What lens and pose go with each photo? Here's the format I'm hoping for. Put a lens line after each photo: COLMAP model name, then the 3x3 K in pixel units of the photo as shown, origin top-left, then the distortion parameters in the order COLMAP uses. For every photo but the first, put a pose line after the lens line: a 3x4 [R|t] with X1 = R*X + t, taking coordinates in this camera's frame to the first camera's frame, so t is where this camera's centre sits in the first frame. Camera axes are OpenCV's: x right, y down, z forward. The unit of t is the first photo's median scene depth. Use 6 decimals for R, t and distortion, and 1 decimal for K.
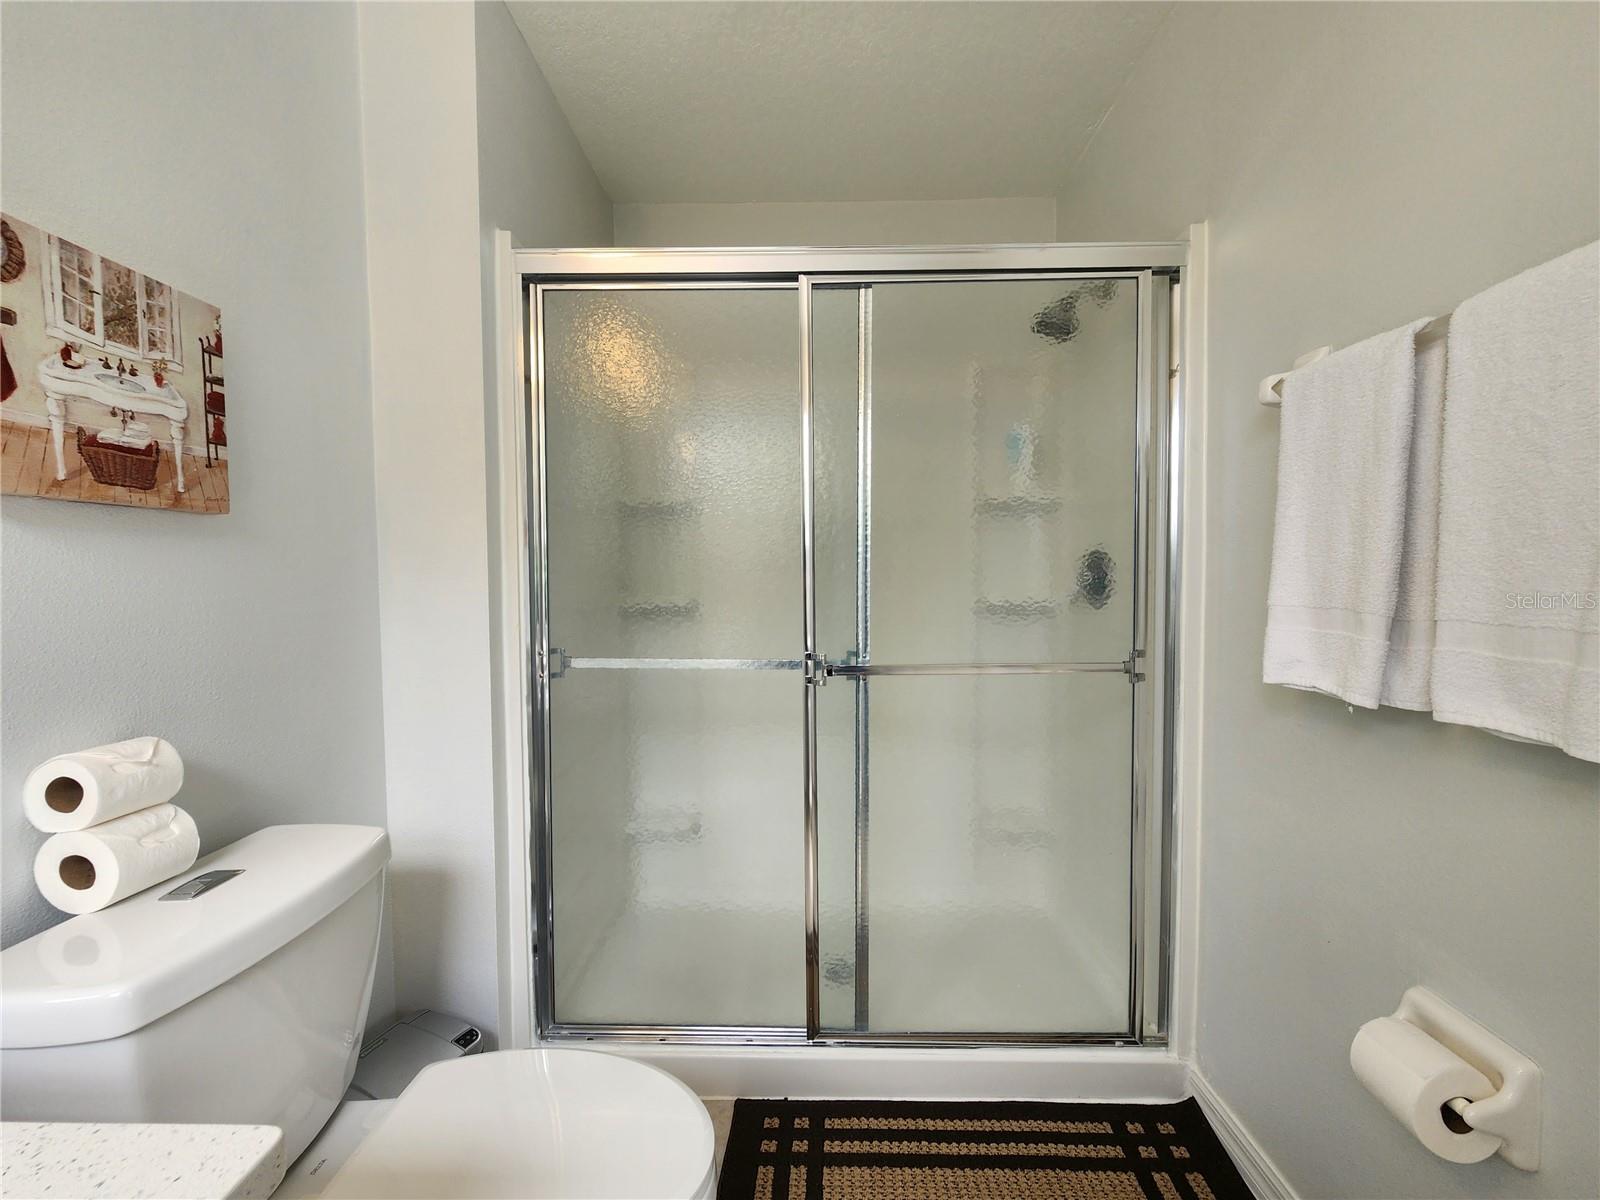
lens RADIAL K [[656.6, 0, 800.0], [0, 656.6, 600.0], [0, 0, 1]] dist [-0.000080, 0.000254]
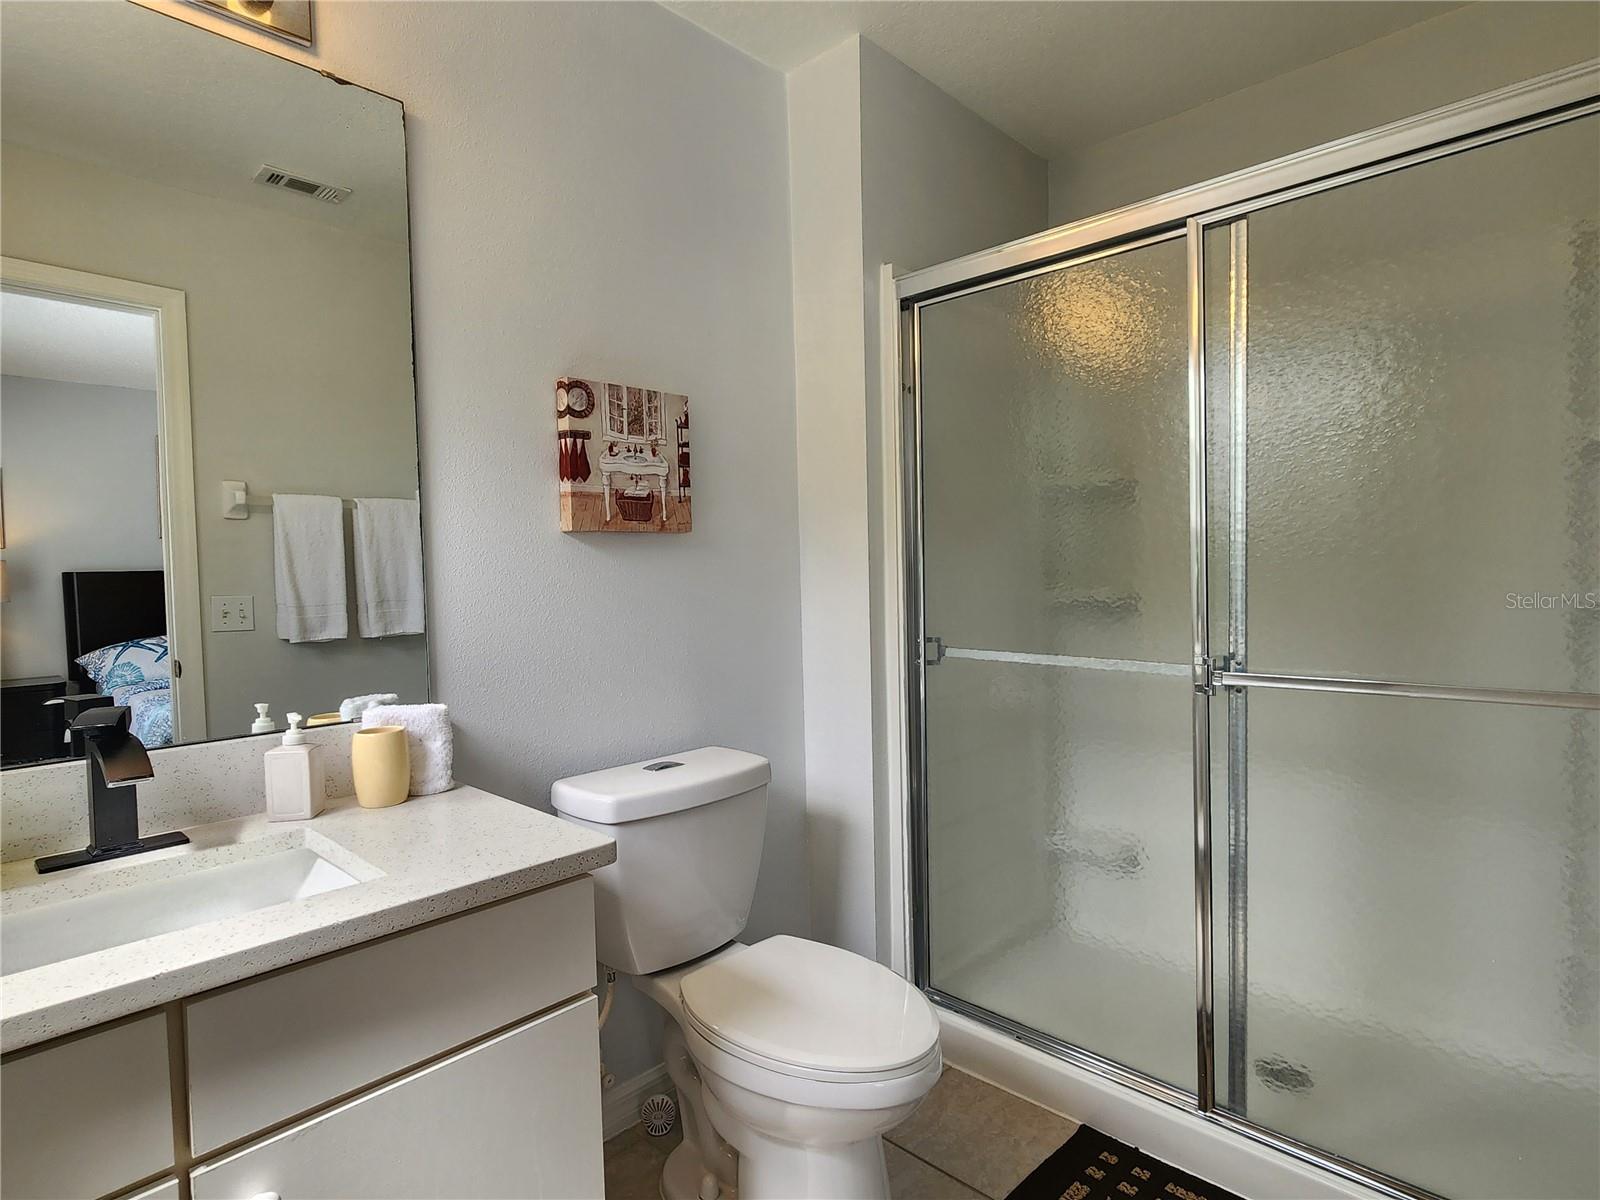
lens RADIAL K [[849.3, 0, 800.0], [0, 849.3, 600.0], [0, 0, 1]] dist [-0.000122, 0.000336]
pose [[0.740387, 0.022904, -0.671791, 0.697360], [-0.014855, 0.999733, 0.017713, -0.015830], [0.672017, -0.003135, 0.740529, -0.302340]]
